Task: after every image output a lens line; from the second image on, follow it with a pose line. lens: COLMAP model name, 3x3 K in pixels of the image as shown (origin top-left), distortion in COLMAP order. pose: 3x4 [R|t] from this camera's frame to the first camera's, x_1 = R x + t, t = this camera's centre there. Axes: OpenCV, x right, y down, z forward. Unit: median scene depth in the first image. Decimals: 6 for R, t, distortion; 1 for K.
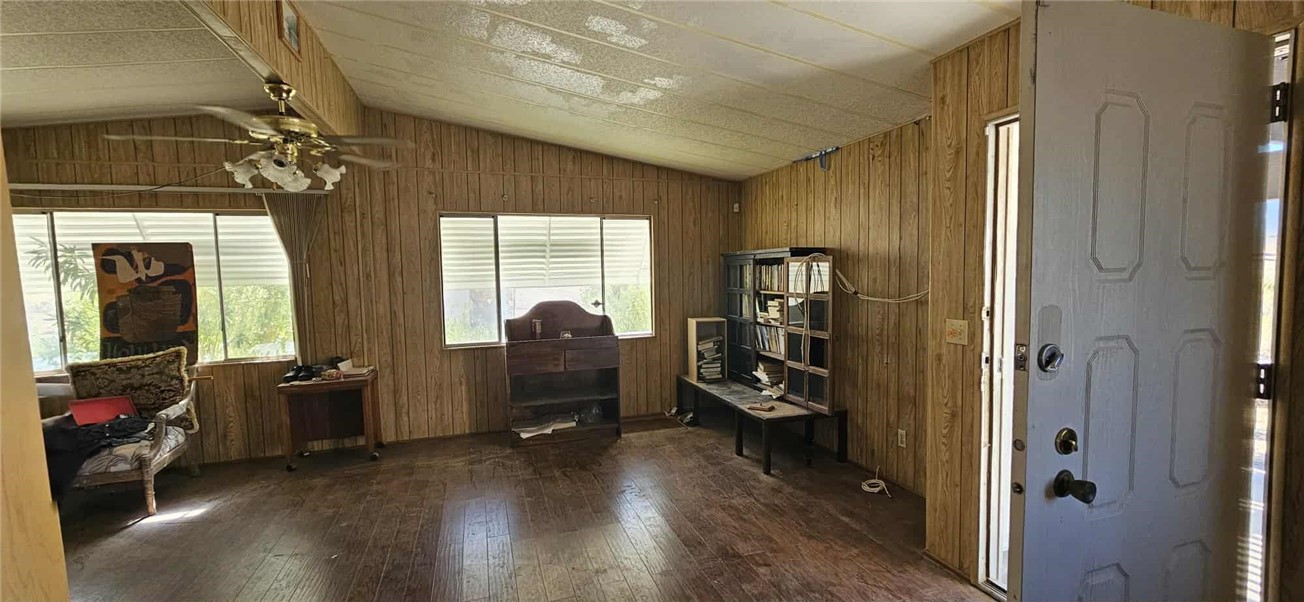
lens RADIAL K [[534.3, 0, 652.5], [0, 534.3, 306.1], [0, 0, 1]] dist [0.002174, 0.000174]
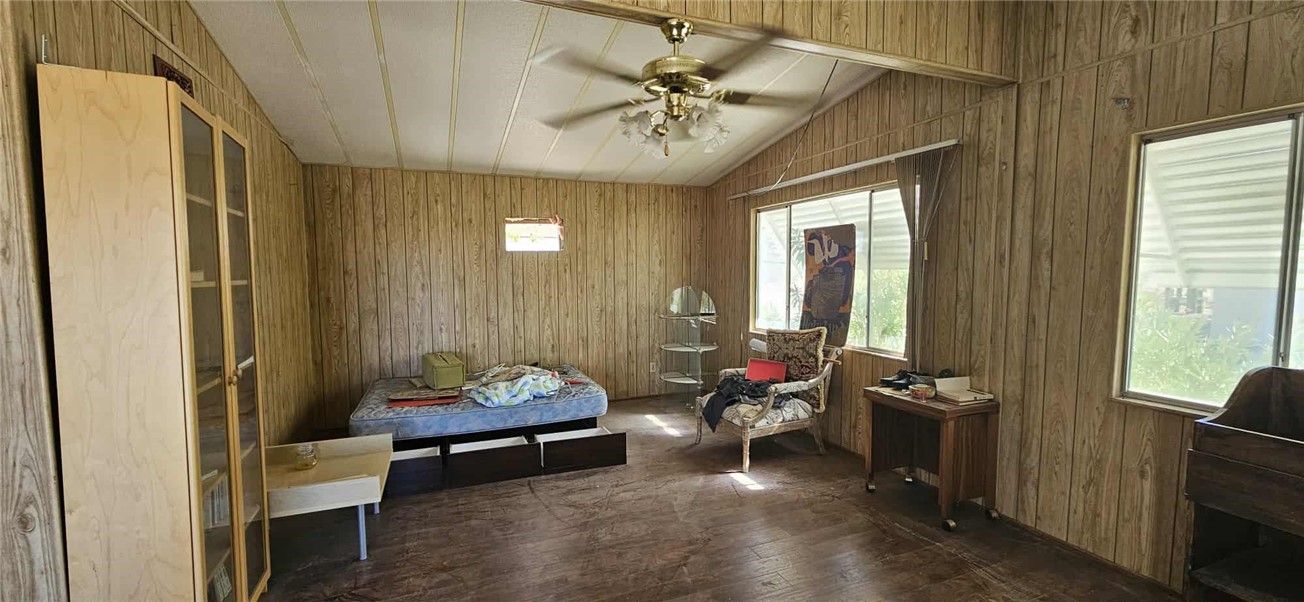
lens RADIAL K [[534.3, 0, 655.9], [0, 534.3, 311.8], [0, 0, 1]] dist [0.002174, 0.000174]
pose [[0.091085, 0.104081, -0.990389, 0.092869], [-0.061161, 0.993231, 0.098754, -0.032487], [0.993963, 0.051578, 0.096834, 0.551818]]
